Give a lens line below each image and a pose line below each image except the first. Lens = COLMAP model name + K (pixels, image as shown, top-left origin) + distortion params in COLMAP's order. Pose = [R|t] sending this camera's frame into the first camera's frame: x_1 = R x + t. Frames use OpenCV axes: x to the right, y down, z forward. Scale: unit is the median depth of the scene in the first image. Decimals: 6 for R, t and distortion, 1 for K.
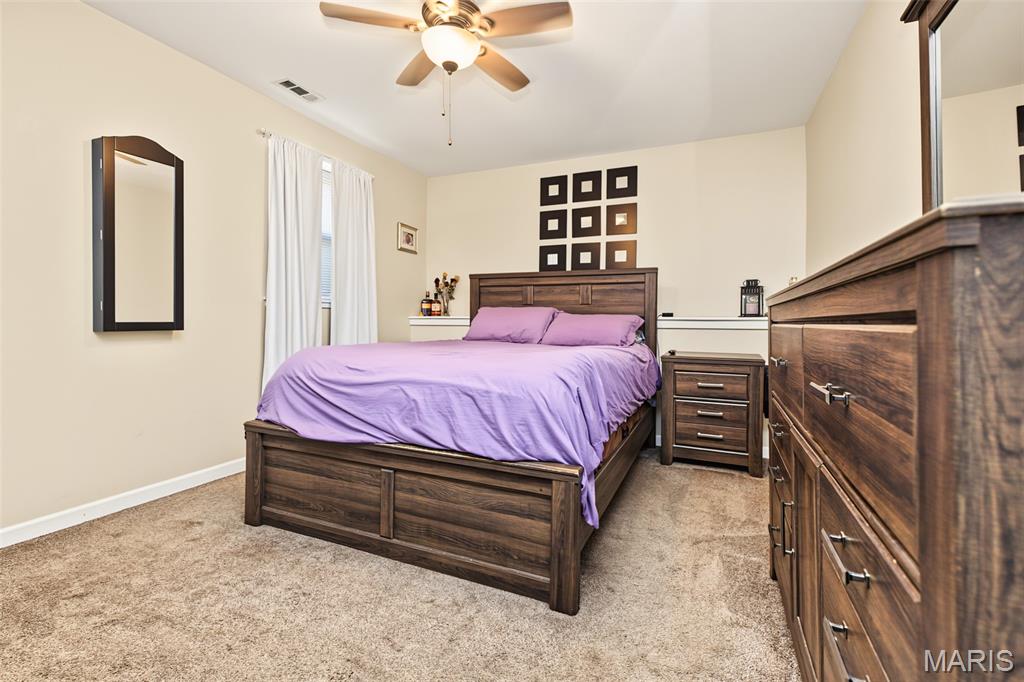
lens RADIAL K [[447.9, 0, 512.3], [0, 447.9, 326.2], [0, 0, 1]] dist [0.008598, -0.000245]
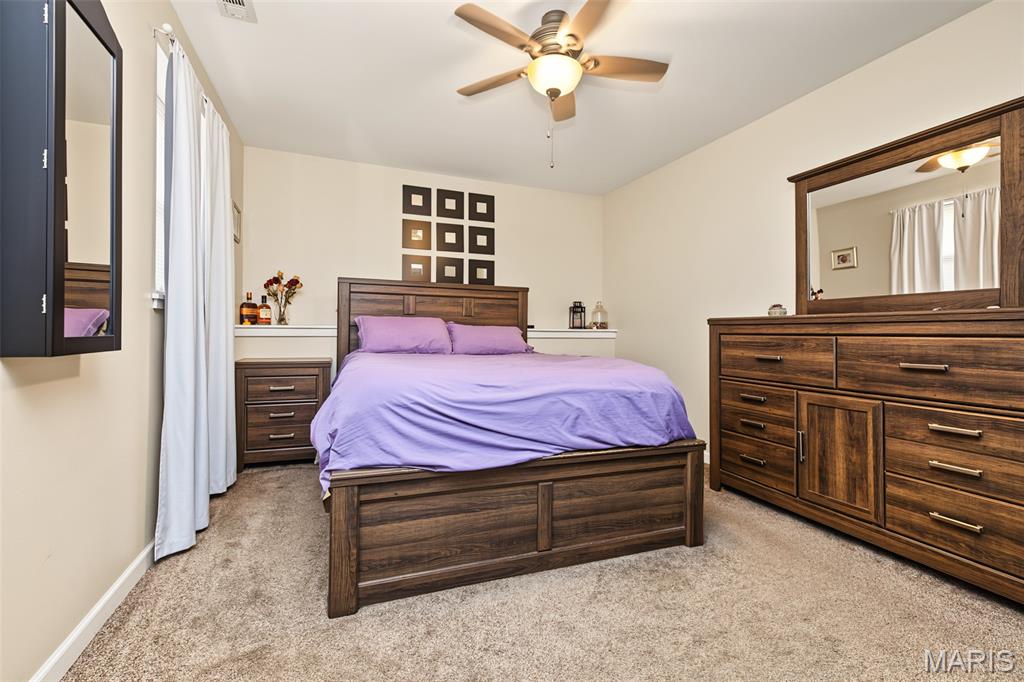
lens RADIAL K [[438.3, 0, 510.7], [0, 438.3, 336.2], [0, 0, 1]] dist [0.010741, -0.000204]
pose [[0.720697, -0.006298, 0.693222, -0.528255], [0.003404, 0.999979, 0.005546, -0.006348], [-0.693242, -0.001637, 0.720703, 0.182548]]
